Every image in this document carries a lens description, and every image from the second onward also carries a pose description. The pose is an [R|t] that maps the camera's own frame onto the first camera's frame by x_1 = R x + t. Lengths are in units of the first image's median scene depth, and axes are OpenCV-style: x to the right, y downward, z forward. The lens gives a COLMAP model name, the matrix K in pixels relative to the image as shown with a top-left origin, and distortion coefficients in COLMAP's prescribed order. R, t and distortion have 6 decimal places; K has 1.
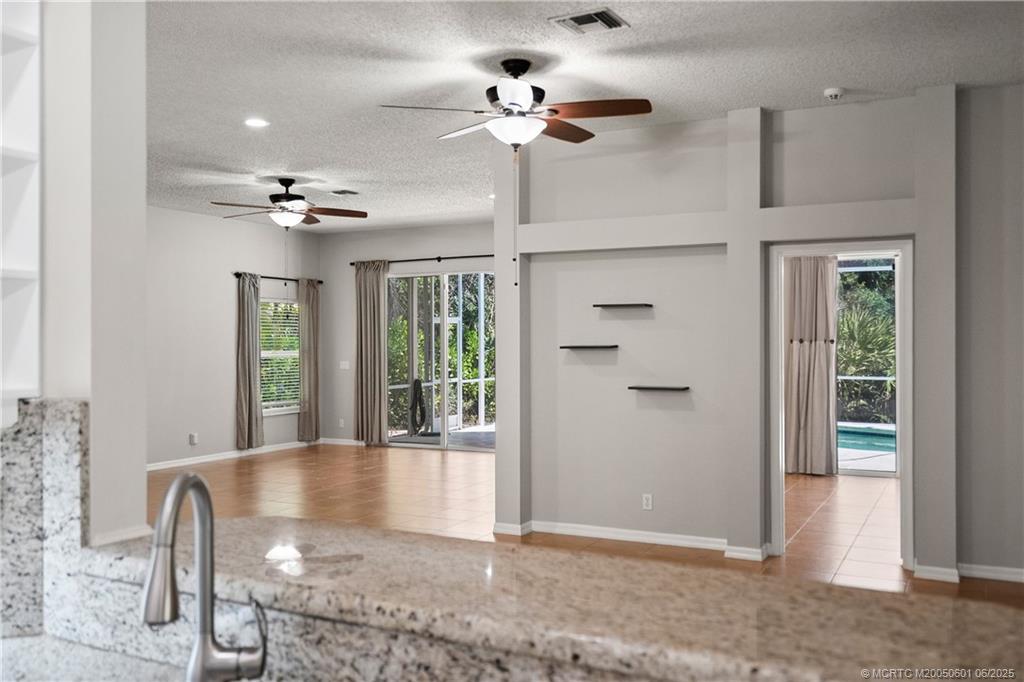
lens RADIAL K [[890.5, 0, 511.8], [0, 890.5, 337.0], [0, 0, 1]] dist [0.001123, -0.002226]
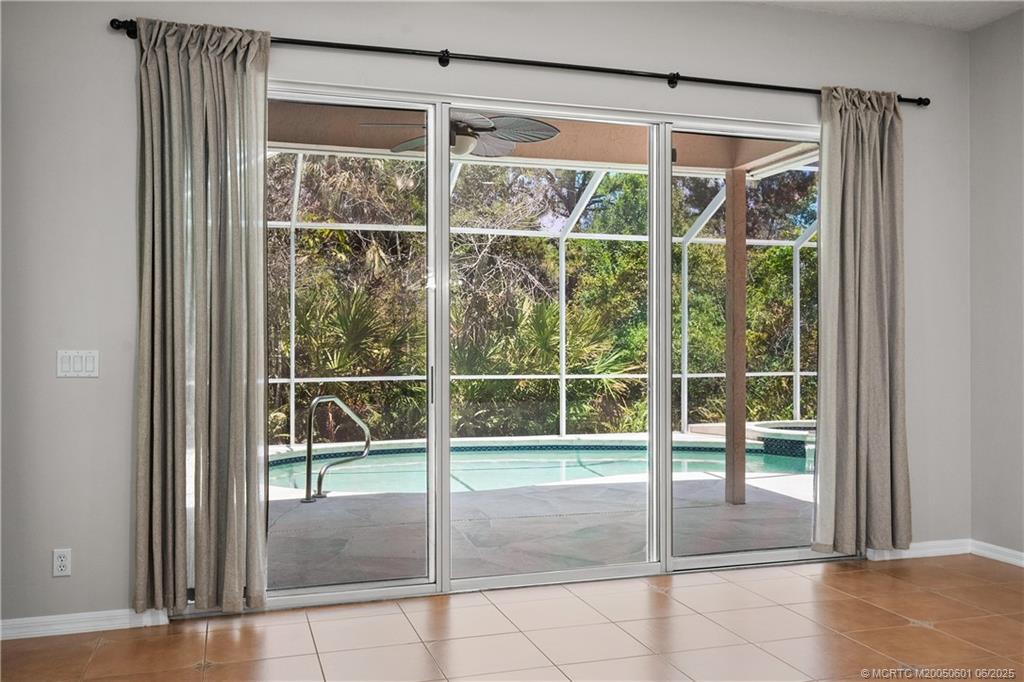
lens RADIAL K [[890.5, 0, 511.8], [0, 890.5, 337.0], [0, 0, 1]] dist [0.001123, -0.002226]
pose [[0.711593, 0.009371, 0.702529, -0.441307], [-0.006085, 0.999956, -0.007174, 0.036611], [-0.702565, 0.000830, 0.711619, 1.031870]]
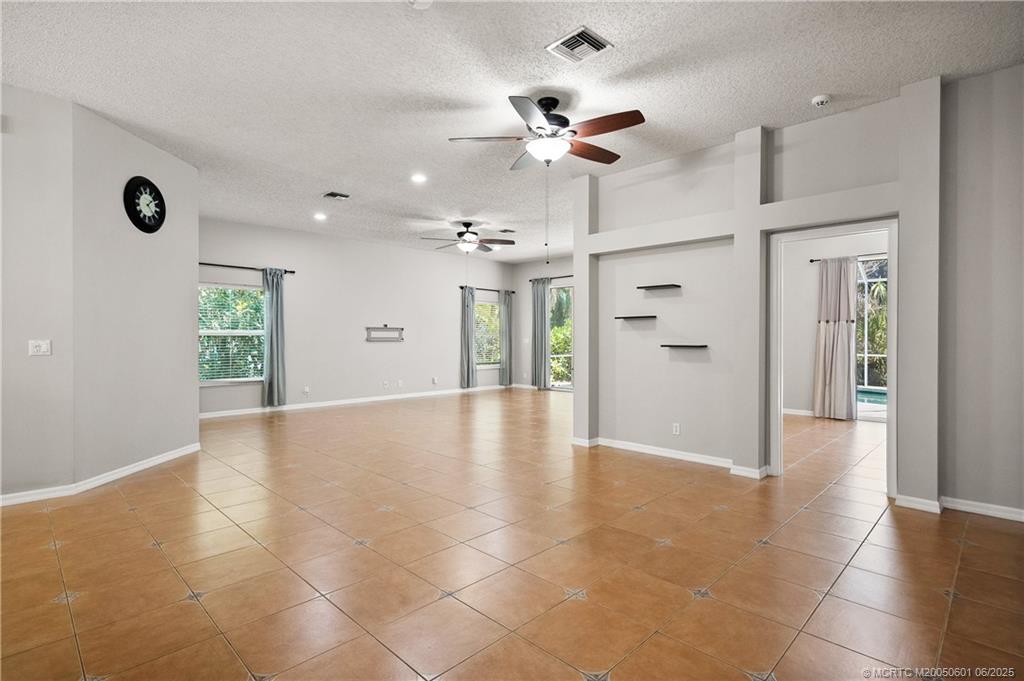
lens RADIAL K [[494.6, 0, 515.8], [0, 494.6, 337.5], [0, 0, 1]] dist [0.000199, 0.001002]
pose [[0.954698, 0.003997, -0.297548, 0.108386], [-0.002758, 0.999986, 0.004585, 0.031127], [0.297562, -0.003556, 0.954696, 0.148640]]
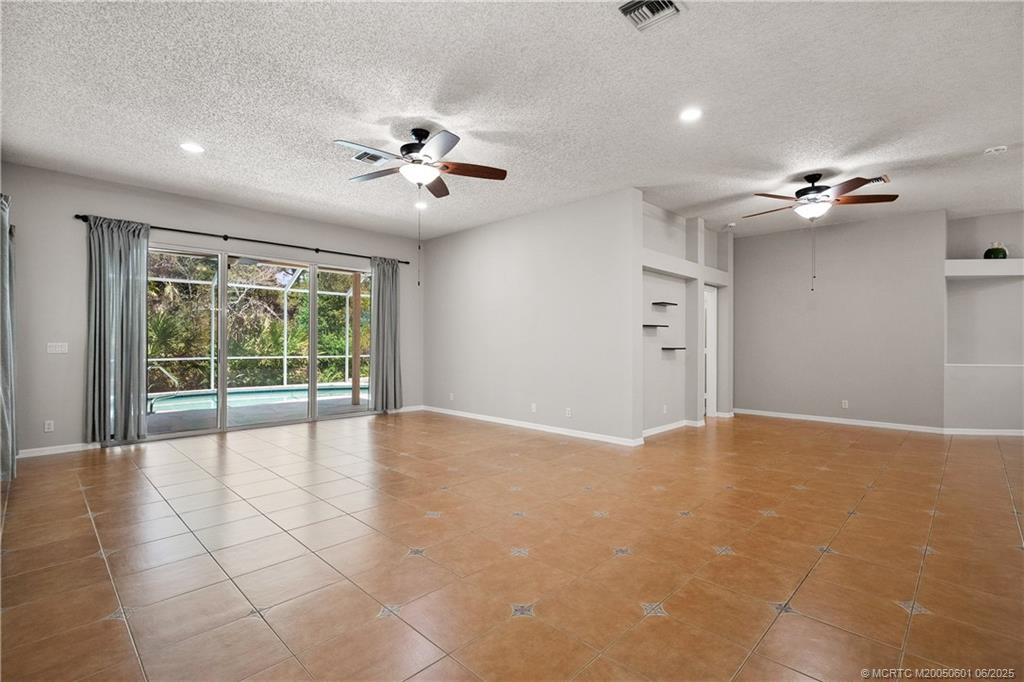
lens RADIAL K [[470.4, 0, 510.7], [0, 470.4, 340.0], [0, 0, 1]] dist [-0.001598, 0.000430]
pose [[0.299522, 0.010276, 0.954034, -0.681130], [-0.009367, 0.999925, -0.007830, 0.036993], [-0.954043, -0.006591, 0.299596, 0.771410]]
